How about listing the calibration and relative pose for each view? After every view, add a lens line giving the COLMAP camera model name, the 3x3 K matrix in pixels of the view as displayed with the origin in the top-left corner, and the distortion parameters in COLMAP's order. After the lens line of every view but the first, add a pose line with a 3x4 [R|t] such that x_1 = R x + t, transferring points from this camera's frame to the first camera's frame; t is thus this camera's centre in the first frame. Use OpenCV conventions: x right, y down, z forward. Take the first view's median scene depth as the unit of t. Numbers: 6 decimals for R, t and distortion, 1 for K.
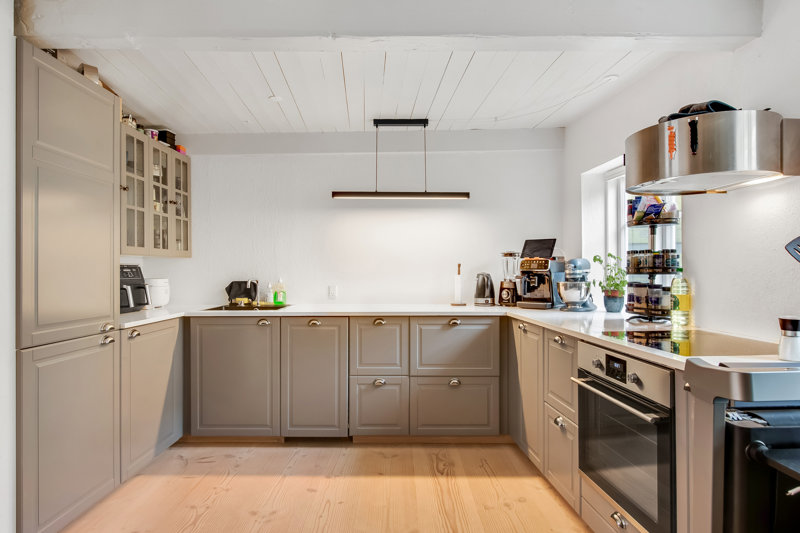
lens RADIAL K [[445.8, 0, 398.4], [0, 445.8, 269.3], [0, 0, 1]] dist [-0.004789, -0.000573]
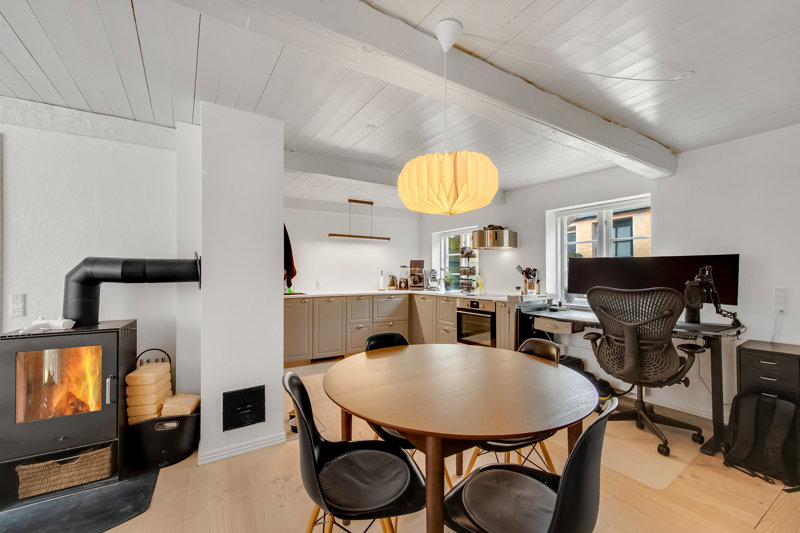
lens RADIAL K [[317.5, 0, 400.2], [0, 317.5, 270.0], [0, 0, 1]] dist [-0.002097, -0.000048]
pose [[0.857717, 0.008265, 0.514056, -0.649667], [-0.003407, 0.999940, -0.010391, -0.000054], [-0.514111, 0.007161, 0.857694, -0.386918]]
